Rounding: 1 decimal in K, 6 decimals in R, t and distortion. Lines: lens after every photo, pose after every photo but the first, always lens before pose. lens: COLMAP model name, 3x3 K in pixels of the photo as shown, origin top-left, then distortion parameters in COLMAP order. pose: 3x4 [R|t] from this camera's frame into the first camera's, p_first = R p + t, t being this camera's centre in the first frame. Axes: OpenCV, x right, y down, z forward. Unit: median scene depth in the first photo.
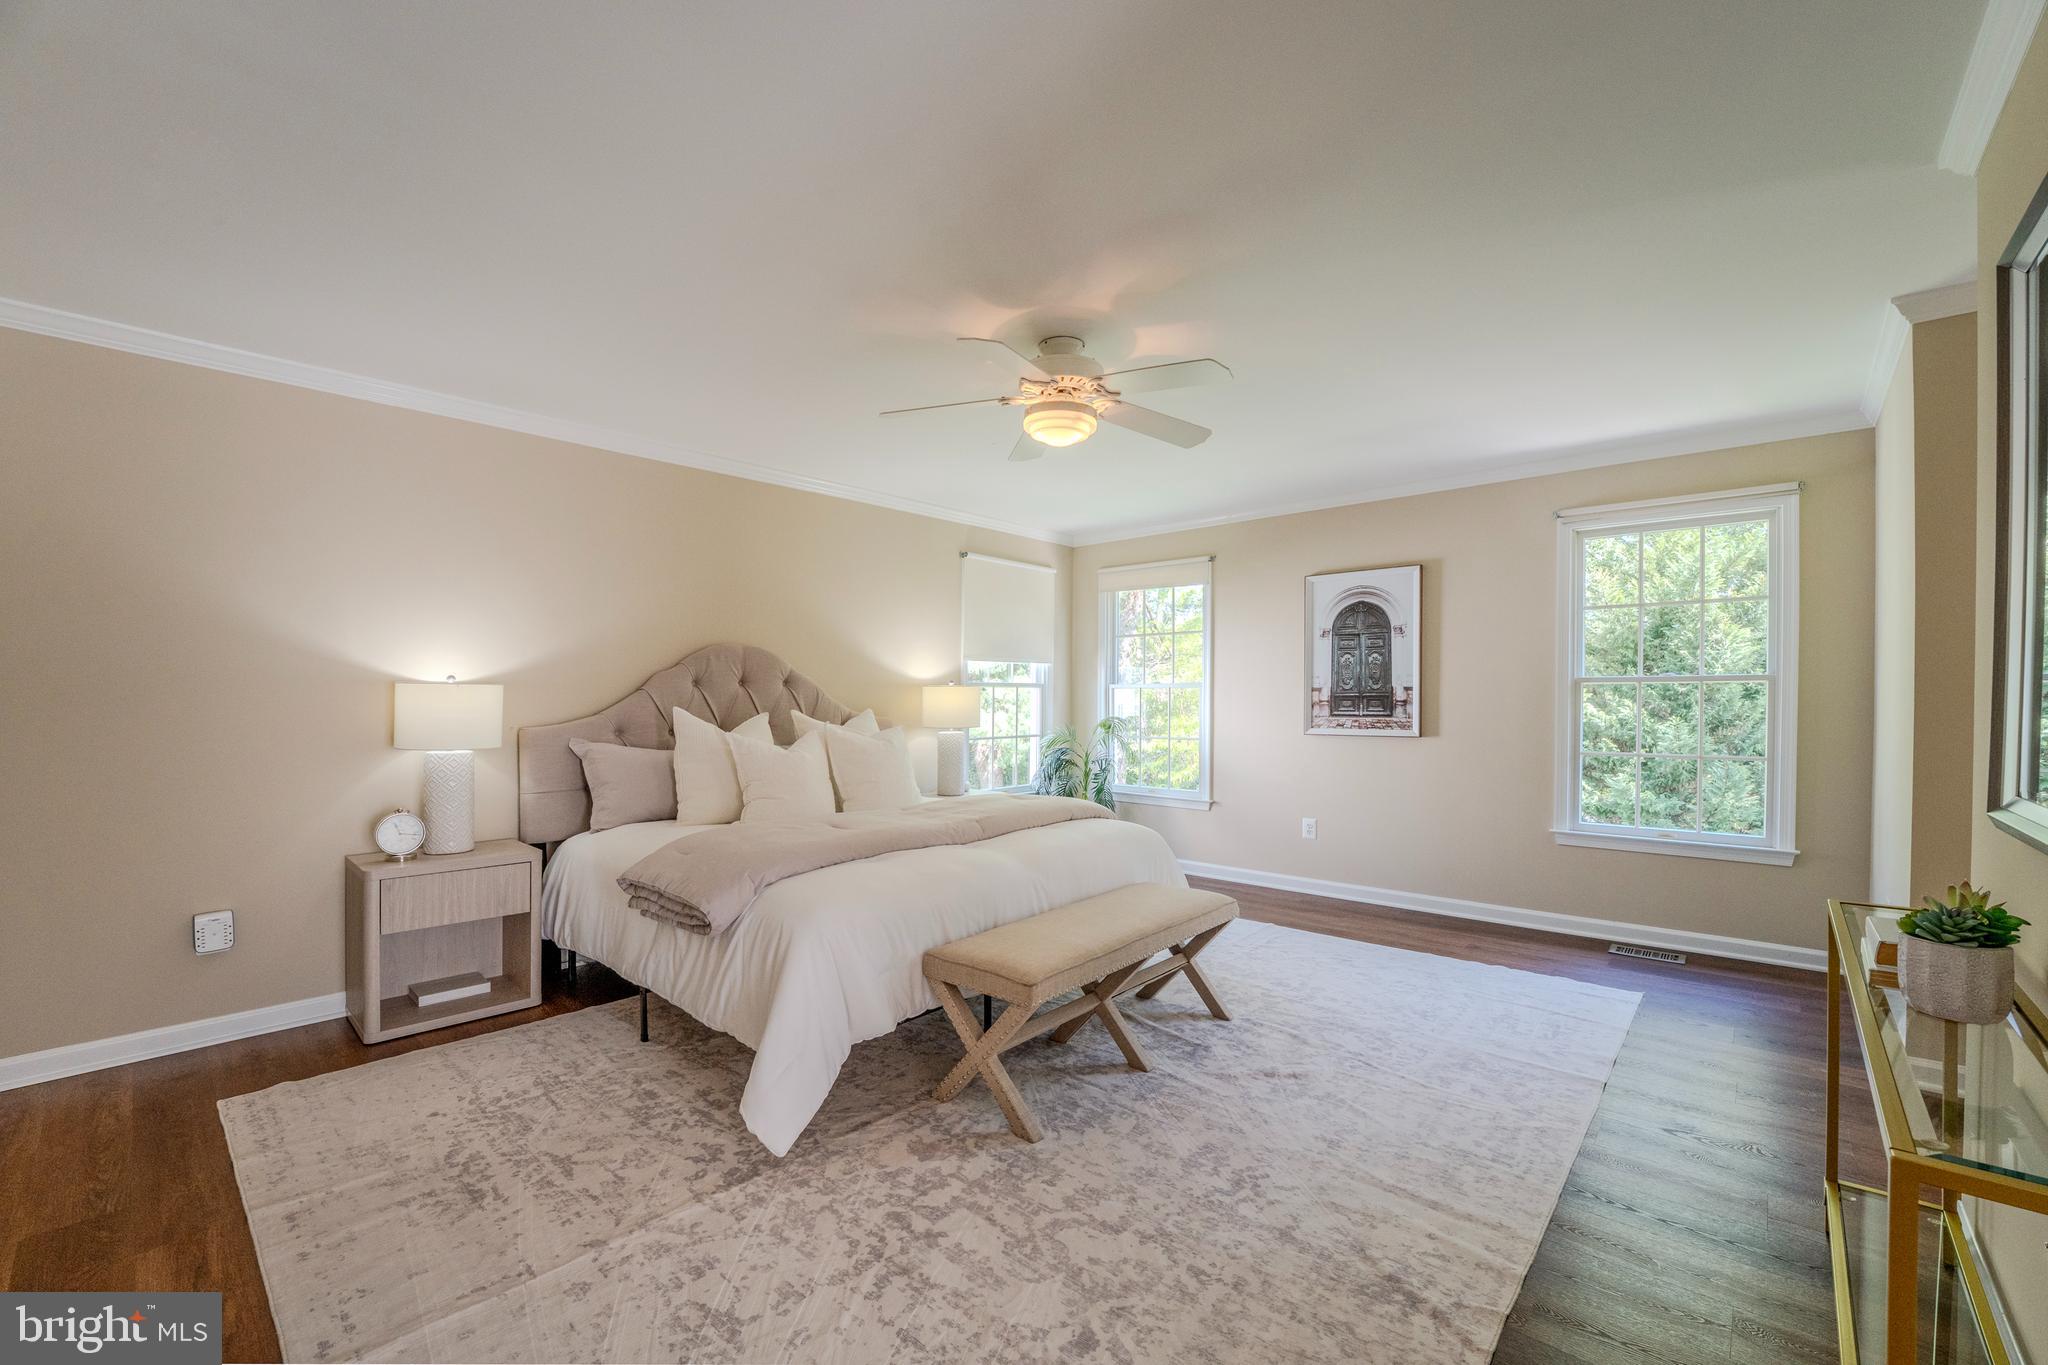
lens RADIAL K [[850.9, 0, 1025.5], [0, 850.9, 695.7], [0, 0, 1]] dist [-0.024132, 0.004313]
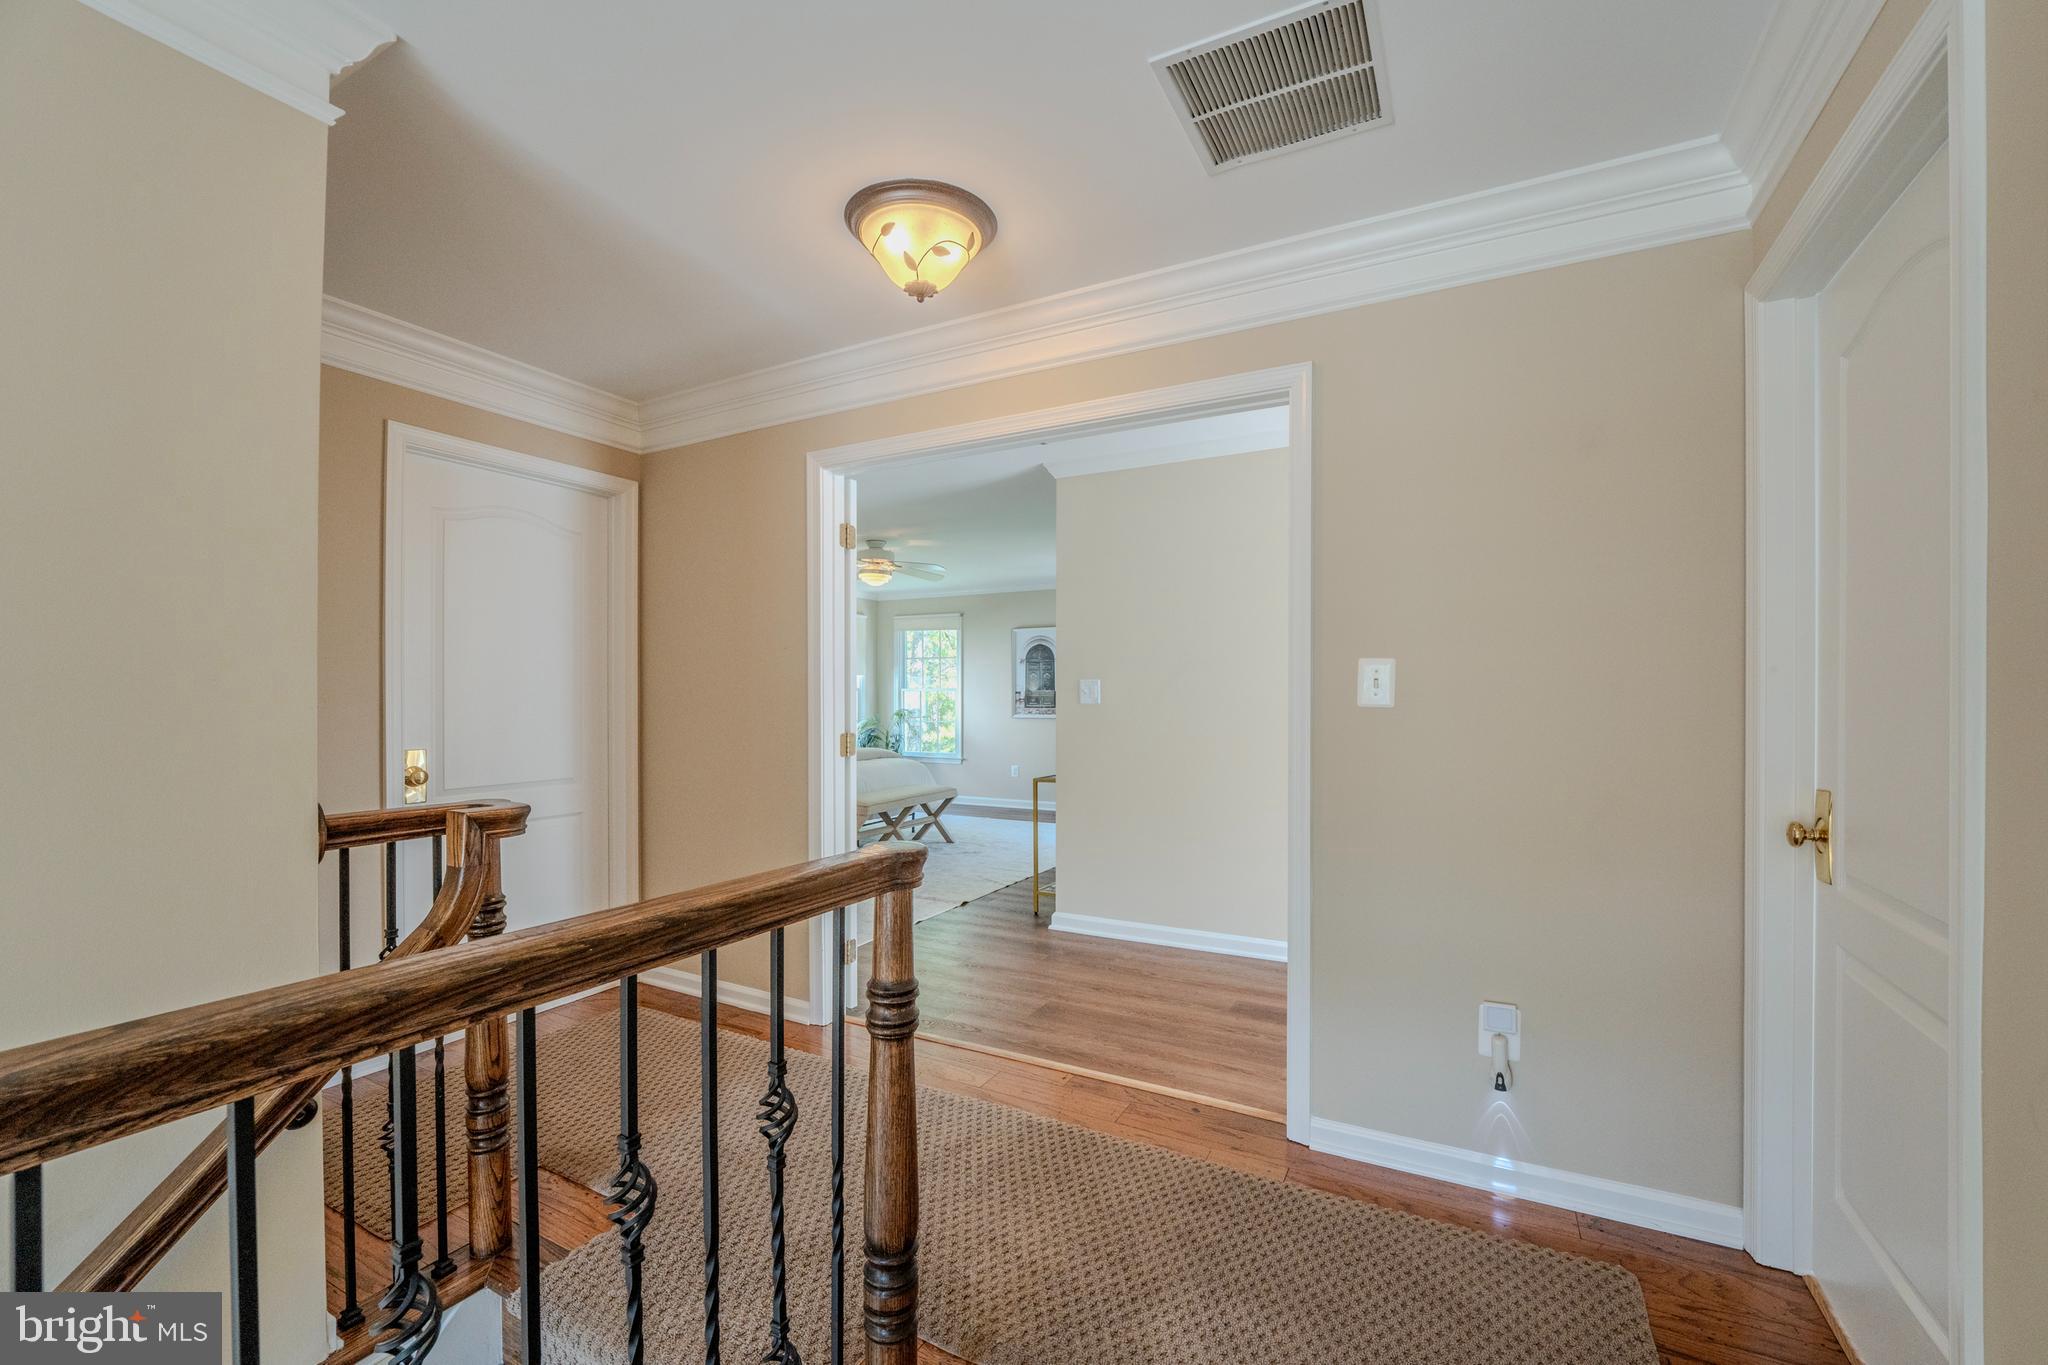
lens RADIAL K [[850.9, 0, 1027.0], [0, 850.9, 694.0], [0, 0, 1]] dist [-0.024132, 0.004313]
pose [[0.971679, -0.004260, 0.236265, -0.059735], [0.003832, 0.999990, 0.002274, -0.008178], [-0.236272, -0.001304, 0.971686, -0.732136]]
